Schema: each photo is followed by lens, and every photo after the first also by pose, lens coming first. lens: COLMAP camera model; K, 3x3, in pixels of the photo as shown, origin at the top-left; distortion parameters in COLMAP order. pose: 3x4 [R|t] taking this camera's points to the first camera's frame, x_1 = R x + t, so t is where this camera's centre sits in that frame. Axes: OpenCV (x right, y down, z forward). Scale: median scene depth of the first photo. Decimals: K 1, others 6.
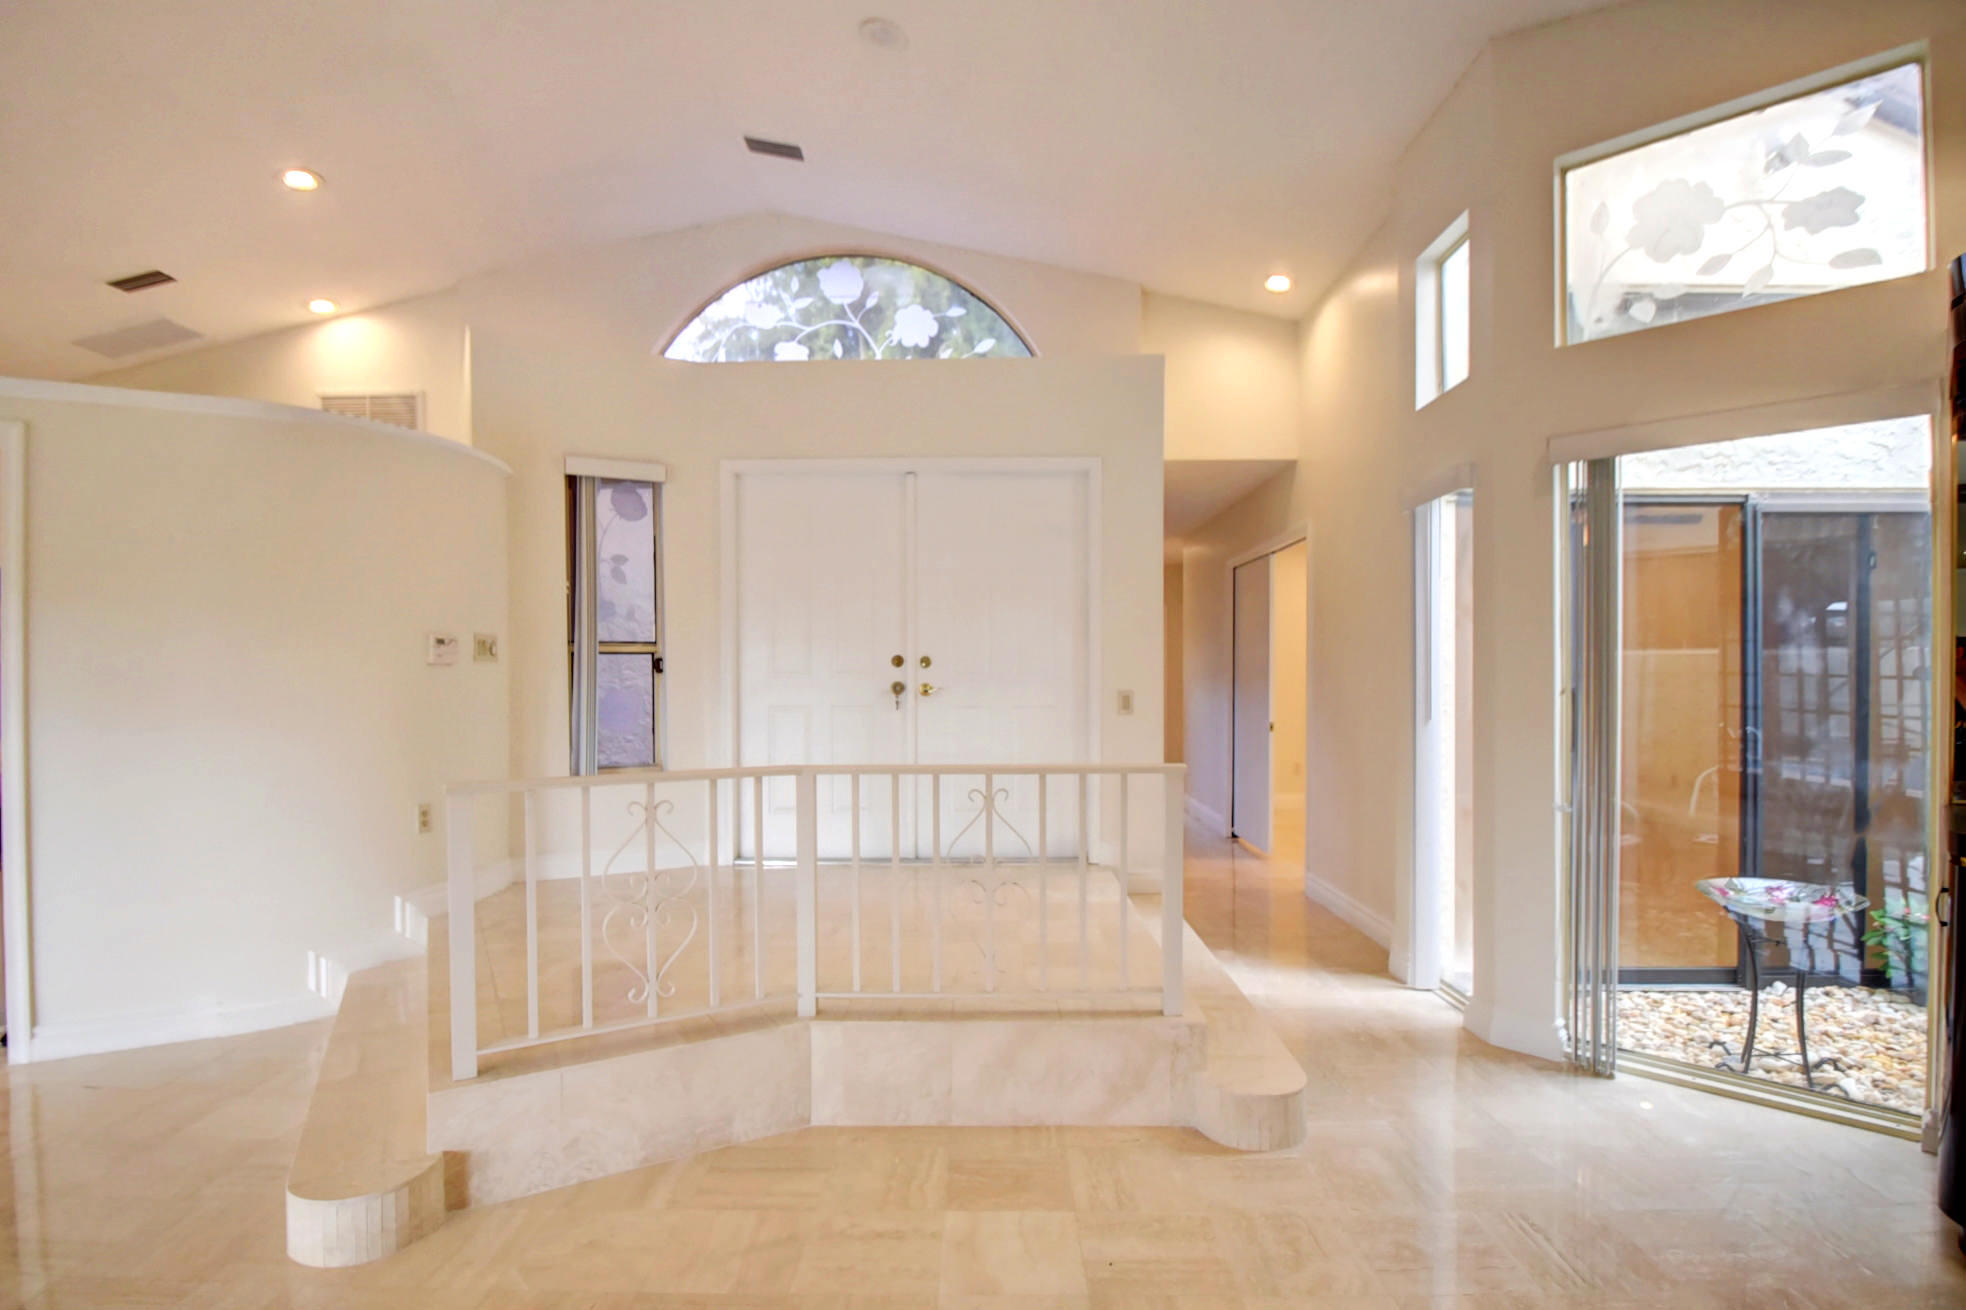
lens RADIAL K [[956.4, 0, 980.8], [0, 956.4, 687.0], [0, 0, 1]] dist [-0.000166, -0.015047]
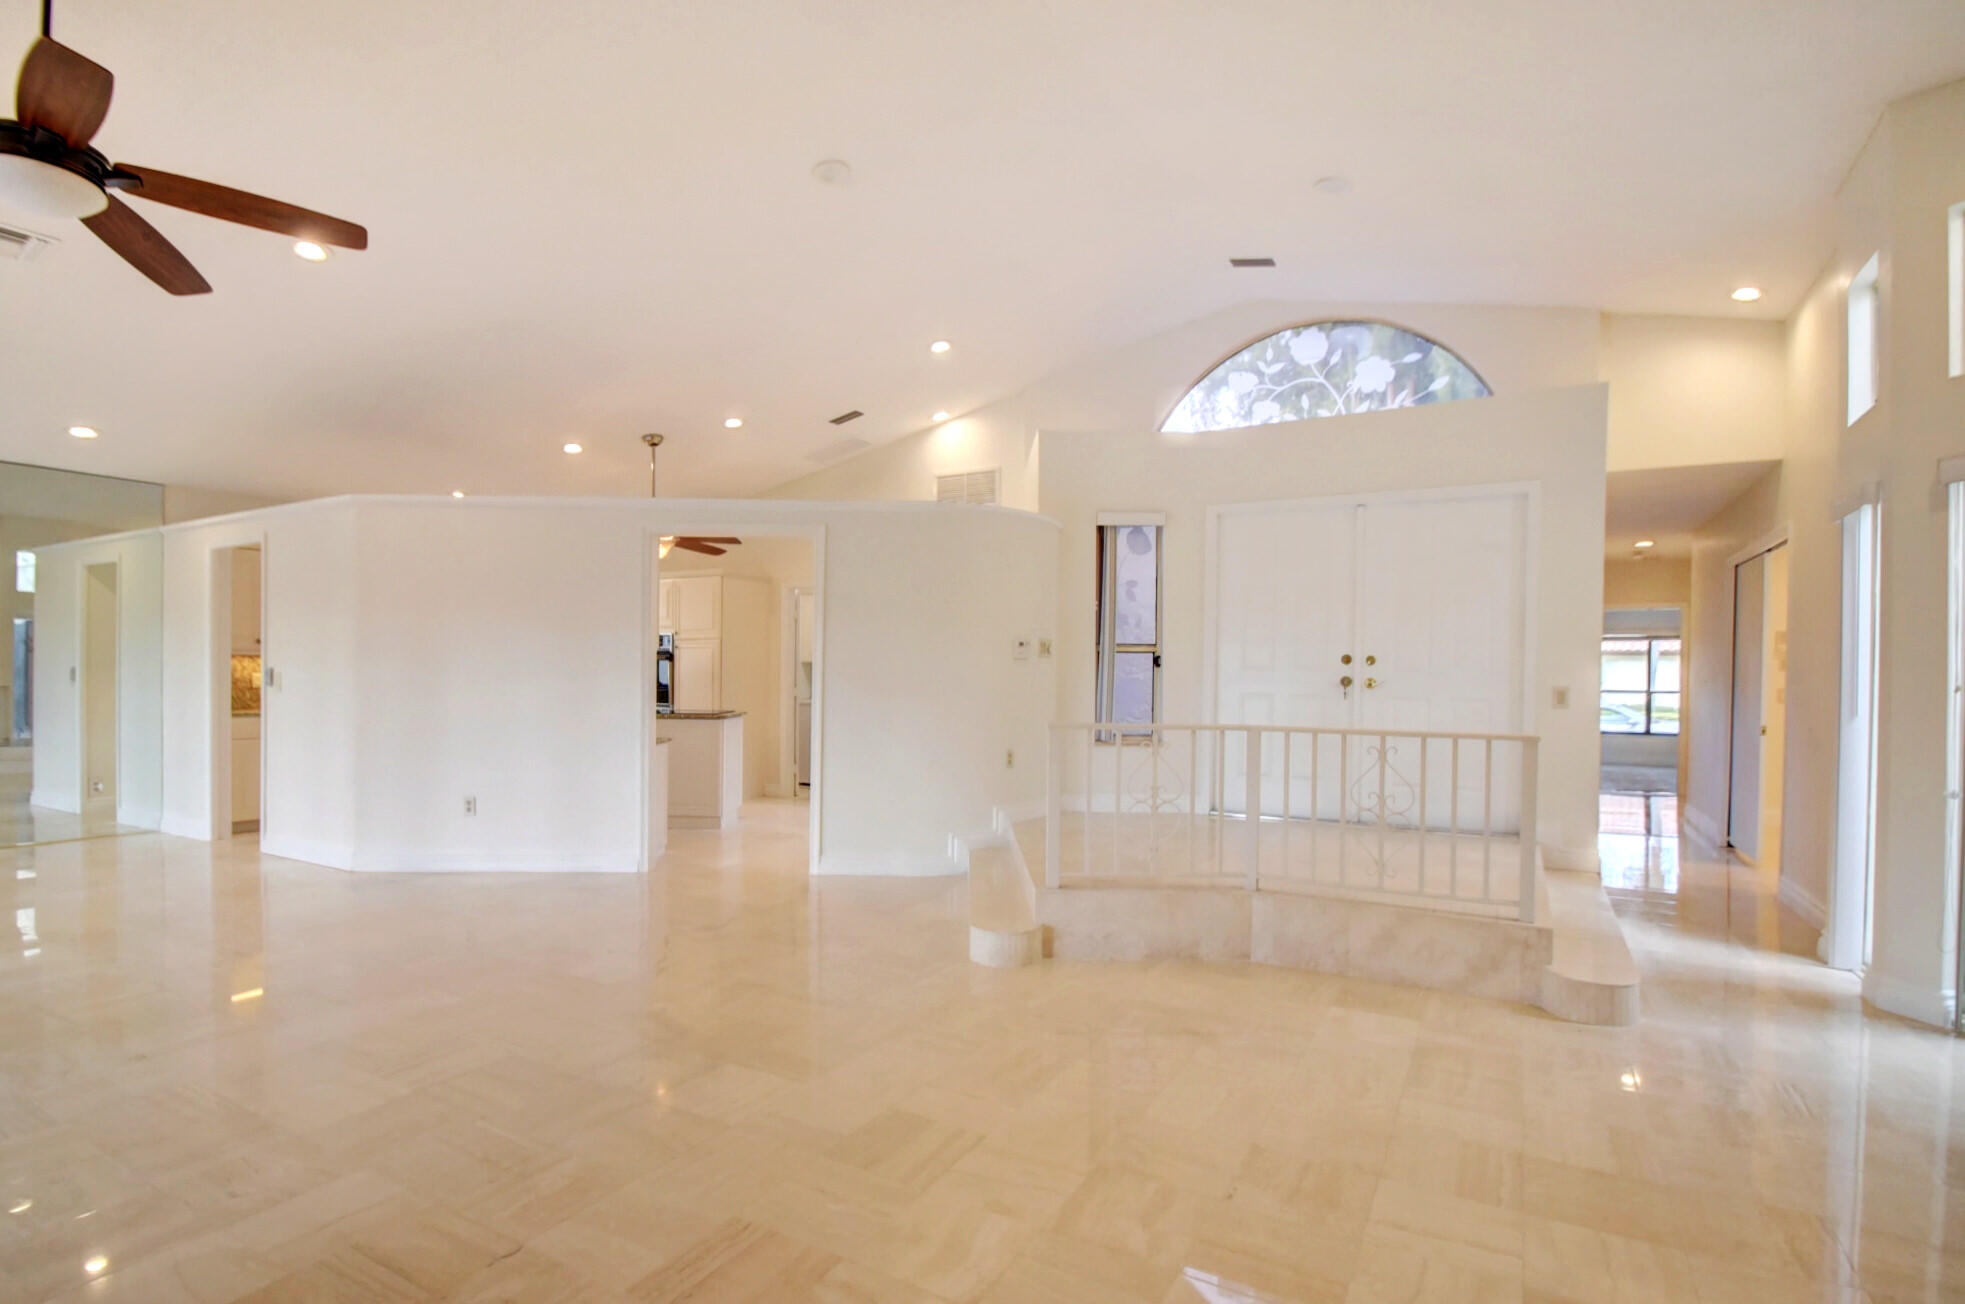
lens RADIAL K [[955.9, 0, 980.3], [0, 955.9, 683.9], [0, 0, 1]] dist [-0.000166, -0.015047]
pose [[0.876672, 0.018527, -0.480731, 0.093145], [-0.021075, 0.999778, 0.000098, 0.014451], [0.480626, 0.010046, 0.876868, -0.304035]]
